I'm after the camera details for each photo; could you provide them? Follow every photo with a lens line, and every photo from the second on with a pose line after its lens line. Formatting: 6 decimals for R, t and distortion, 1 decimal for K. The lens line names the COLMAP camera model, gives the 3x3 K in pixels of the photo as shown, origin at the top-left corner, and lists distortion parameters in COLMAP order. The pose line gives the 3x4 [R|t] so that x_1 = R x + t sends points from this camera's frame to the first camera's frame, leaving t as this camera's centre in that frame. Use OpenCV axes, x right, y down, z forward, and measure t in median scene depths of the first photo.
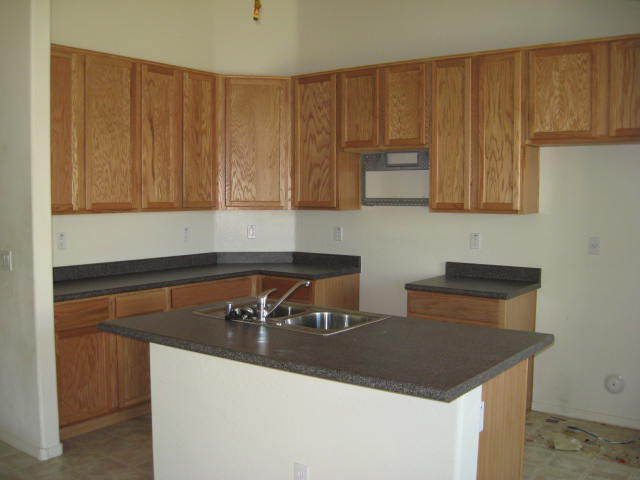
lens RADIAL K [[653.2, 0, 320.0], [0, 653.2, 240.0], [0, 0, 1]] dist [-0.160176, -0.008317]
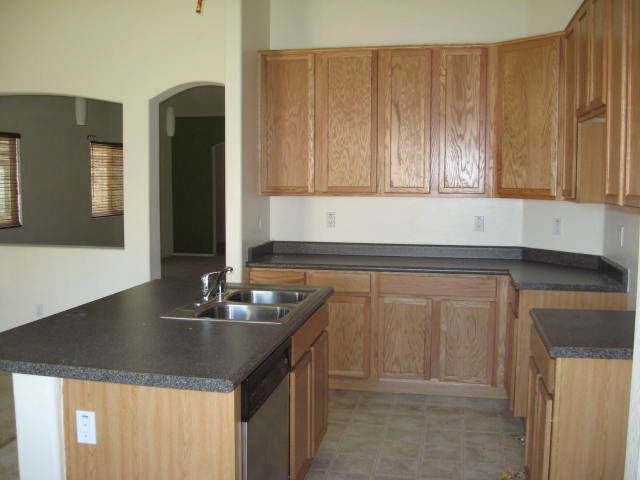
lens RADIAL K [[653.2, 0, 320.0], [0, 653.2, 240.0], [0, 0, 1]] dist [-0.160176, -0.008317]
pose [[0.426753, 0.084308, -0.900430, 0.629393], [-0.062276, 0.996021, 0.063744, -0.034653], [0.902221, 0.028872, 0.430306, 0.479573]]
